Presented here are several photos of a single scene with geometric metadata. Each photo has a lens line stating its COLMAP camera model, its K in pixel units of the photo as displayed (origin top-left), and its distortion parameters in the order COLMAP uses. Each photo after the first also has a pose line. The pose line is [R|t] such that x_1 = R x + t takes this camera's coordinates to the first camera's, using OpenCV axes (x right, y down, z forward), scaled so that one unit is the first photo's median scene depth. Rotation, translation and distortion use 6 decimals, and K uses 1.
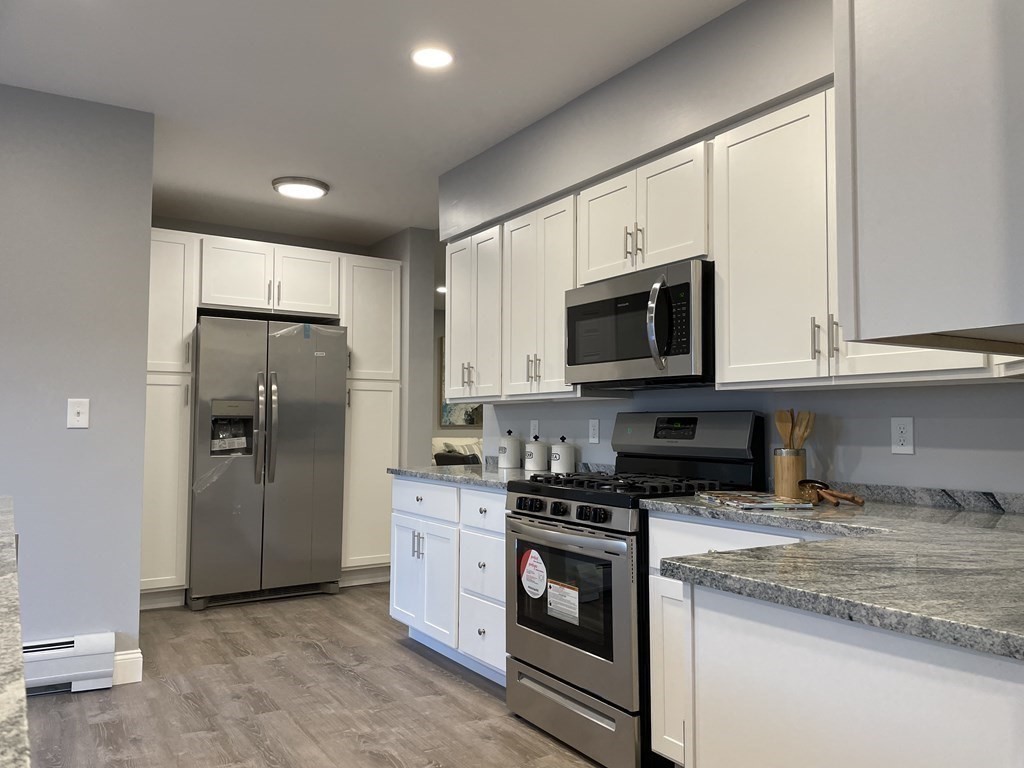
lens RADIAL K [[775.7, 0, 508.2], [0, 775.7, 389.0], [0, 0, 1]] dist [0.055113, -0.002268]
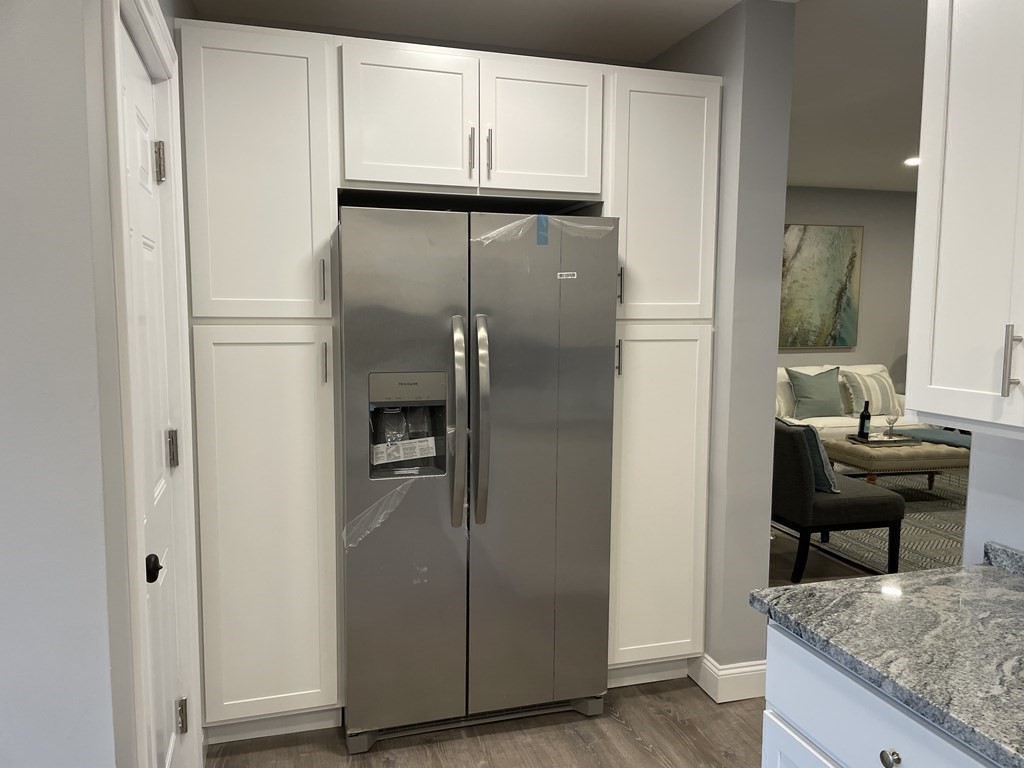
lens RADIAL K [[775.7, 0, 508.7], [0, 775.7, 382.5], [0, 0, 1]] dist [0.055113, -0.002268]
pose [[0.969030, 0.024670, -0.245708, -0.156702], [0.010923, 0.989741, 0.142454, -0.049333], [0.246701, -0.140726, 0.958819, 0.507493]]
